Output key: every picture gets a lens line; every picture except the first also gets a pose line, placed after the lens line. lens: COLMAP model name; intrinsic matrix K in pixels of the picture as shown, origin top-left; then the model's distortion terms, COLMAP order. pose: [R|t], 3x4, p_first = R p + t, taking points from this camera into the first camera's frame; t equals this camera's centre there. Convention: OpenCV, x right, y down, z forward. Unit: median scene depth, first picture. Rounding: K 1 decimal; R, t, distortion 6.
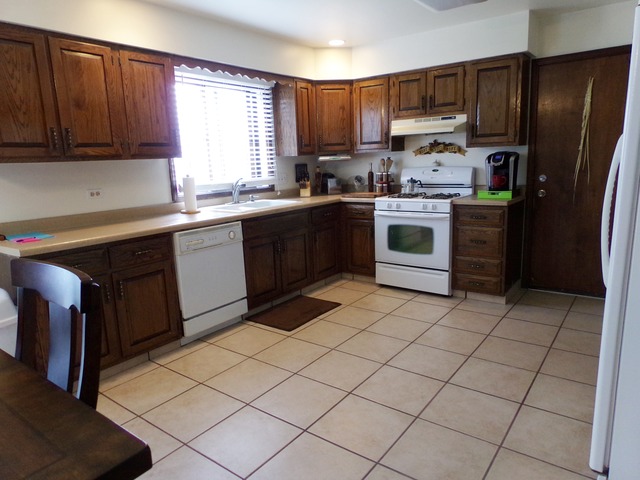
lens RADIAL K [[433.2, 0, 317.5], [0, 433.2, 242.7], [0, 0, 1]] dist [0.003509, -0.004886]
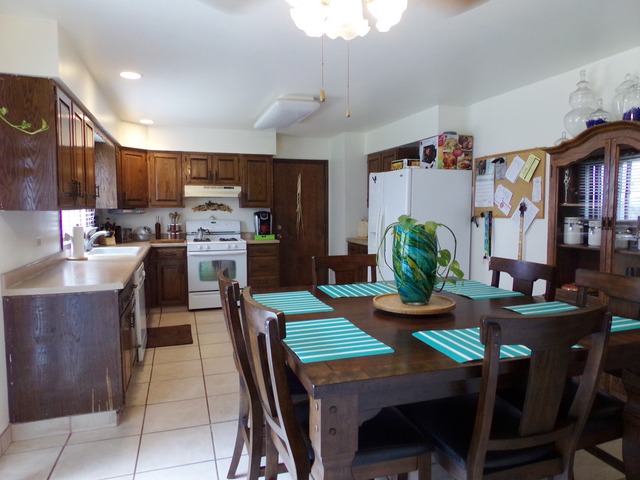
lens RADIAL K [[433.2, 0, 317.5], [0, 433.2, 242.7], [0, 0, 1]] dist [0.003509, -0.004886]
pose [[0.565703, -0.030447, 0.824047, -0.712246], [0.134251, 0.989386, -0.055607, 0.022506], [-0.813607, 0.142086, 0.563786, -0.061048]]
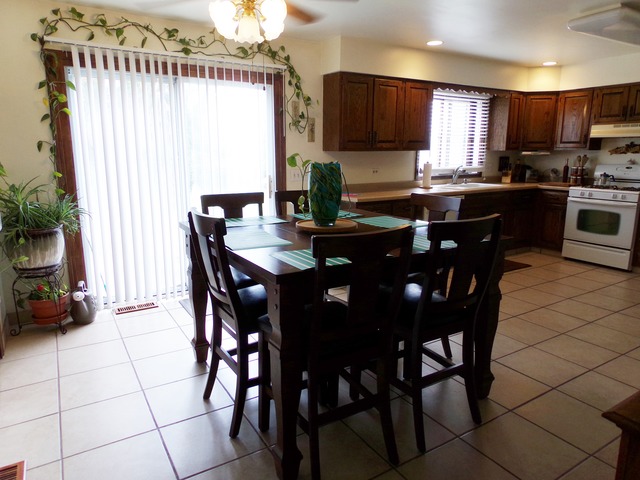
lens RADIAL K [[438.1, 0, 319.0], [0, 438.1, 236.5], [0, 0, 1]] dist [-0.001759, -0.001455]
pose [[0.935580, 0.105217, -0.337075, -0.100874], [-0.100260, 0.994442, 0.032131, 0.069096], [0.338582, 0.003734, 0.940929, -0.425779]]
